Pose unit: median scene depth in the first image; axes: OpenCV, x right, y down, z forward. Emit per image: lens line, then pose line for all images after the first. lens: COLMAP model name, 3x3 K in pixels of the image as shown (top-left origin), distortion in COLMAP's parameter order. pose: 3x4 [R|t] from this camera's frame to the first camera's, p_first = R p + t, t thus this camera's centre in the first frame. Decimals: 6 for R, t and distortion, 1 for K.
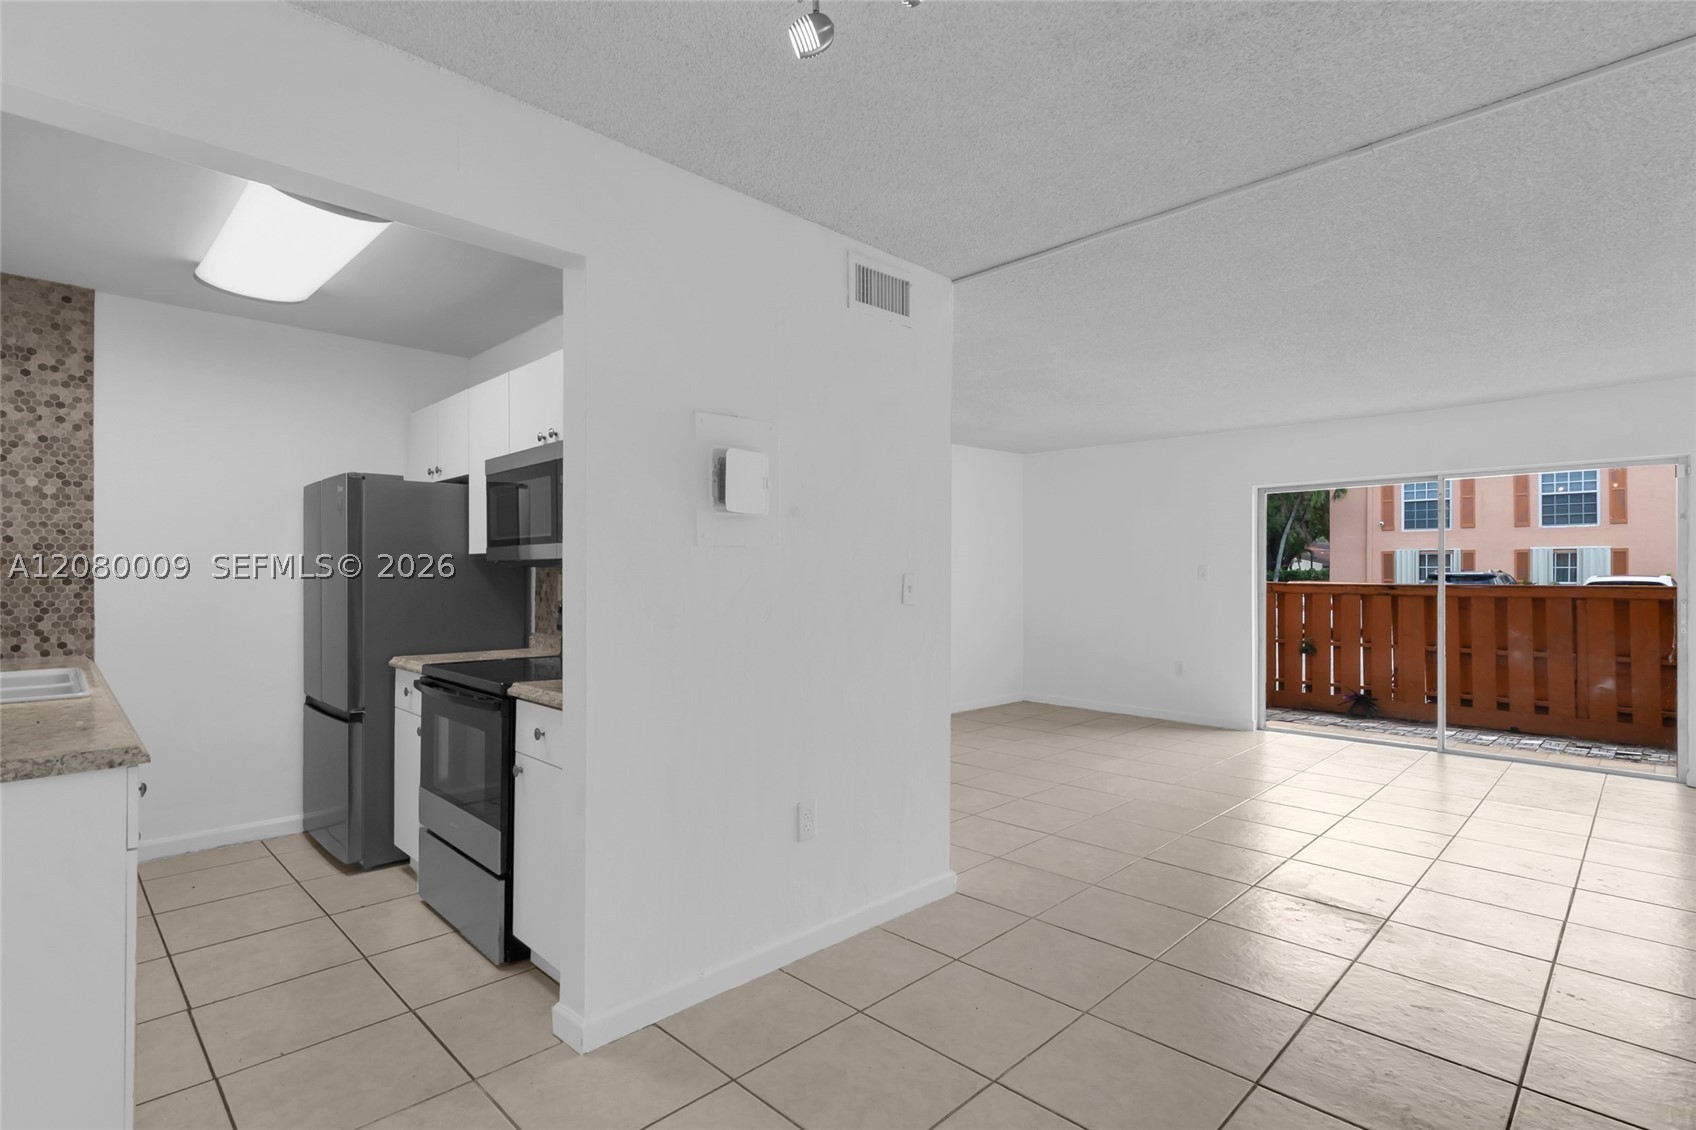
lens RADIAL K [[821.7, 0, 825.5], [0, 821.7, 566.9], [0, 0, 1]] dist [0.003389, -0.000920]
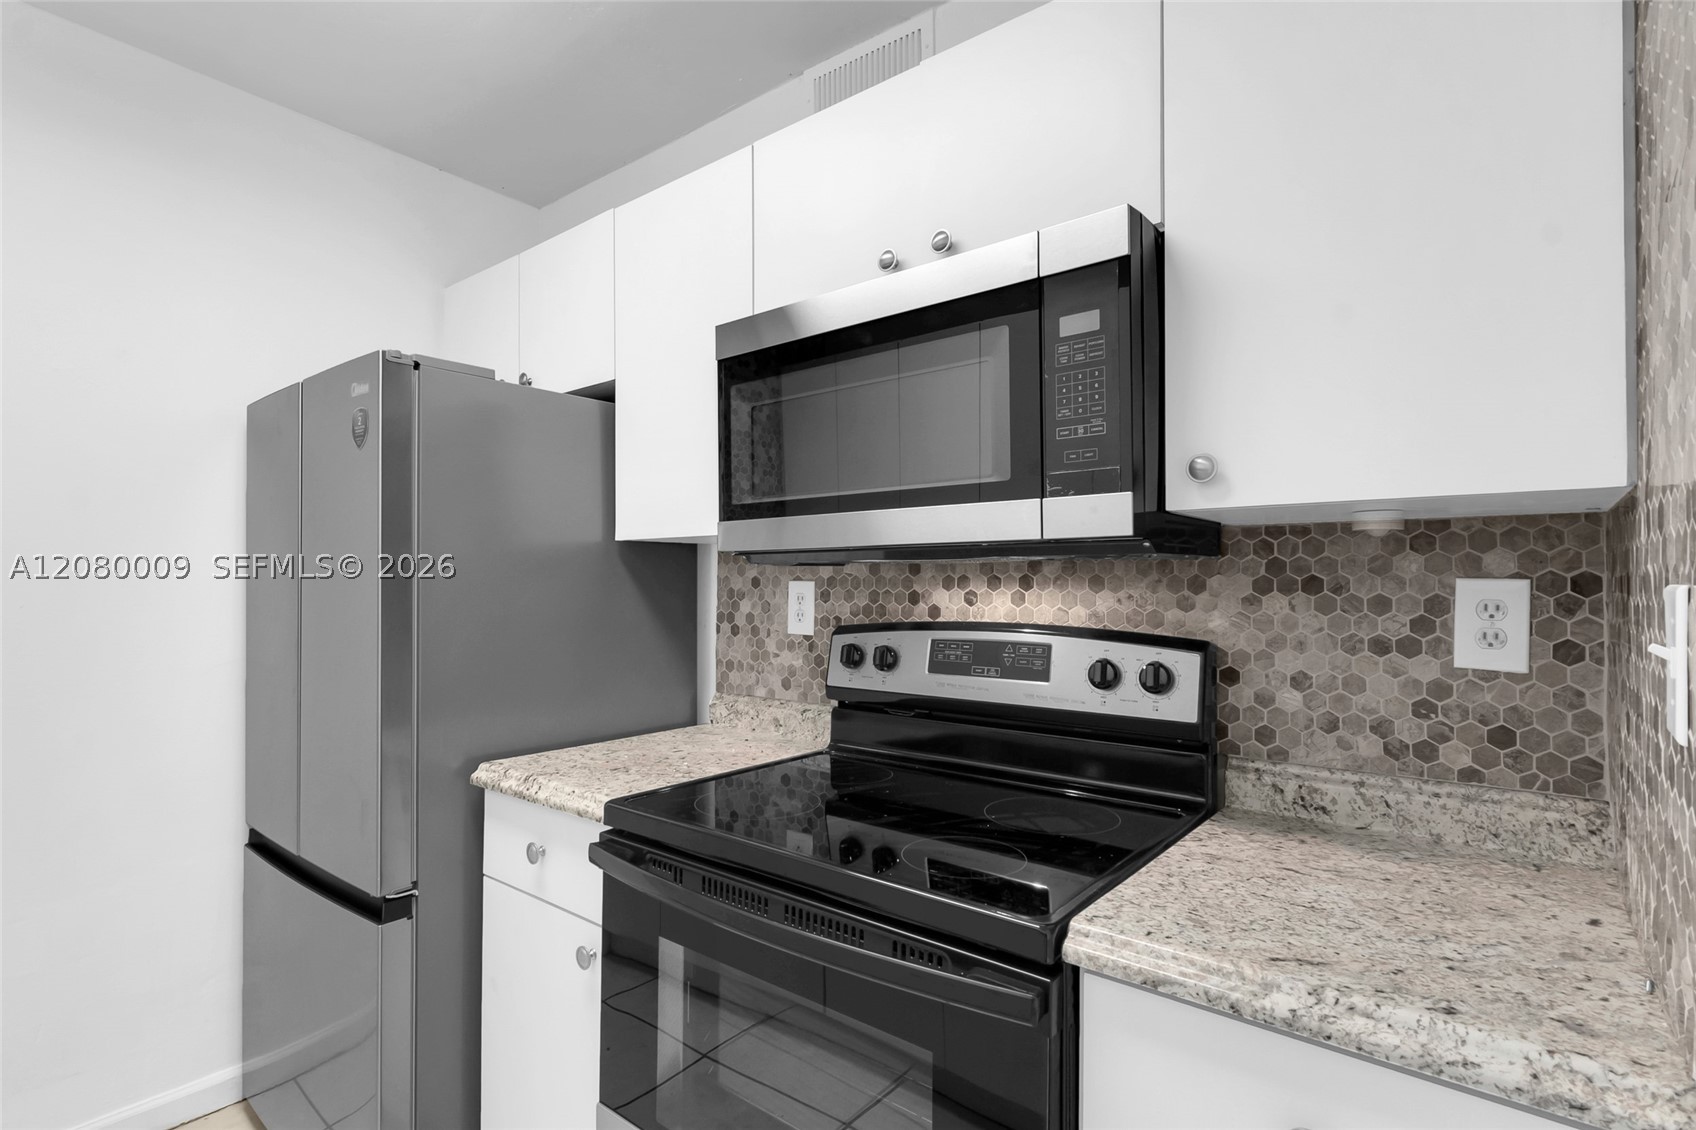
lens RADIAL K [[825.2, 0, 838.4], [0, 825.2, 569.5], [0, 0, 1]] dist [0.002251, 0.000280]
pose [[0.992859, -0.000178, 0.119290, -0.396175], [0.001109, 0.999969, -0.007736, 0.006087], [-0.119285, 0.007813, 0.992829, 0.540723]]
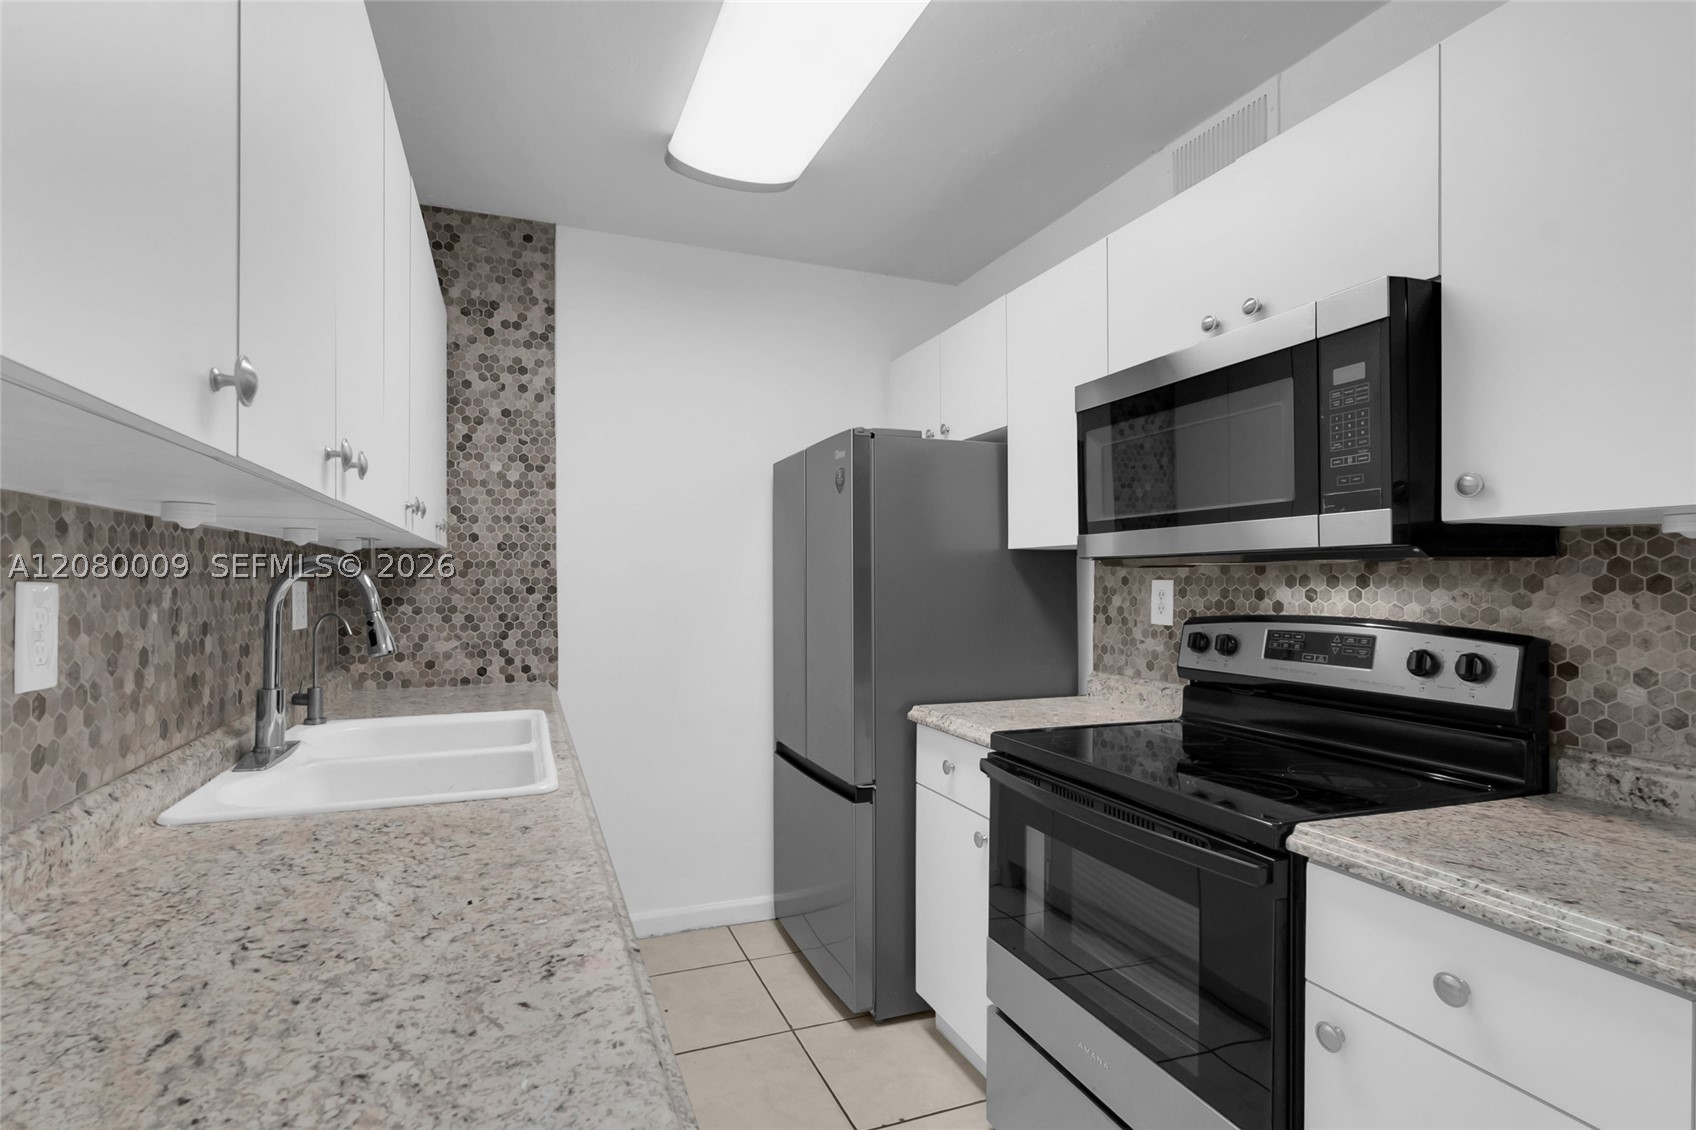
lens RADIAL K [[812.2, 0, 820.6], [0, 812.2, 579.5], [0, 0, 1]] dist [0.002001, -0.000220]
pose [[0.915561, -0.001646, -0.402175, -0.342789], [0.004197, 0.999976, 0.005461, 0.004610], [0.402157, -0.006688, 0.915546, 0.387926]]
